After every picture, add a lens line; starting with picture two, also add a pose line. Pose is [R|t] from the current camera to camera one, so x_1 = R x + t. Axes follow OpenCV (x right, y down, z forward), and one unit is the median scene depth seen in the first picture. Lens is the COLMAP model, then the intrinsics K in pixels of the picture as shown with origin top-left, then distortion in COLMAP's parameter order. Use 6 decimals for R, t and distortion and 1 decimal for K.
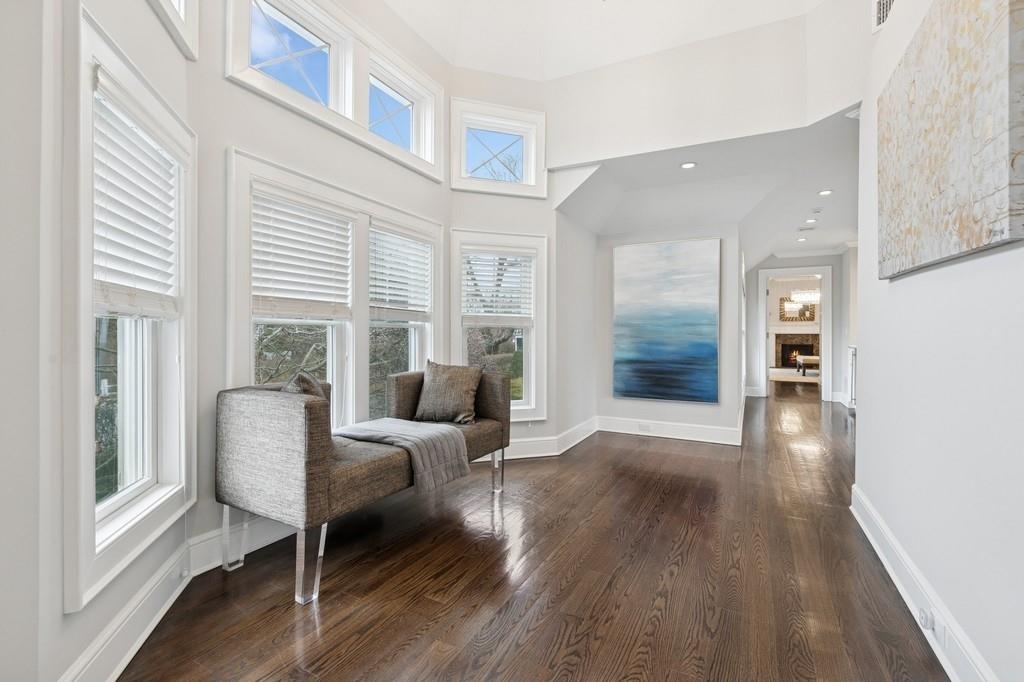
lens RADIAL K [[452.7, 0, 514.1], [0, 452.7, 334.0], [0, 0, 1]] dist [0.009192, -0.000570]
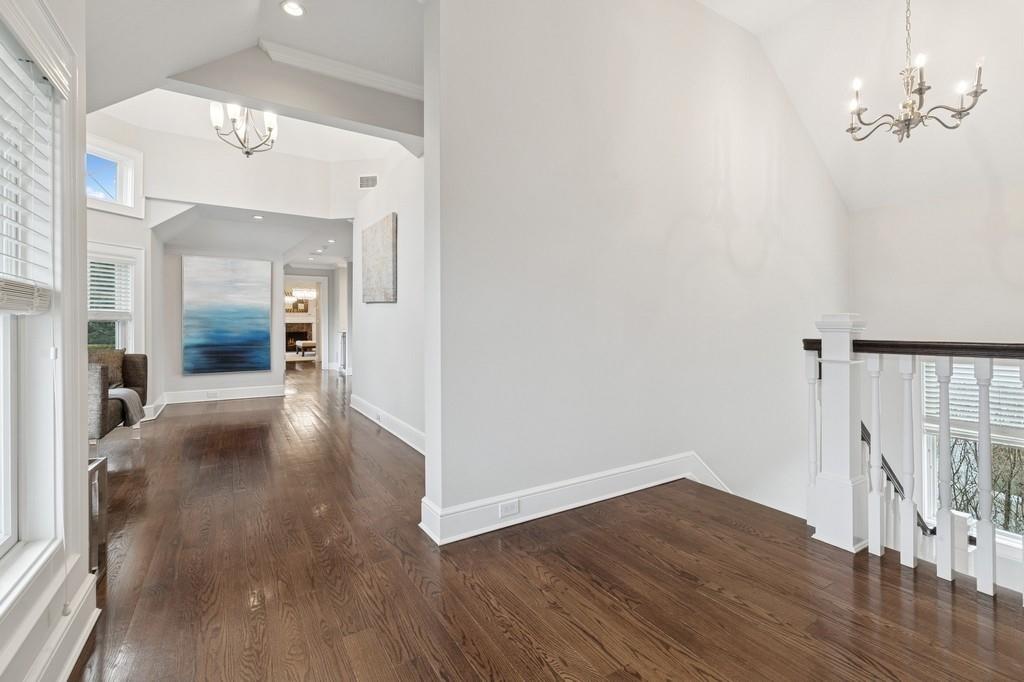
lens RADIAL K [[452.7, 0, 542.1], [0, 452.7, 319.3], [0, 0, 1]] dist [0.009192, -0.000570]
pose [[0.470991, 0.003687, 0.882130, -0.433133], [0.002932, 0.999979, -0.005745, -0.005460], [-0.882133, 0.005293, 0.470970, -0.484483]]
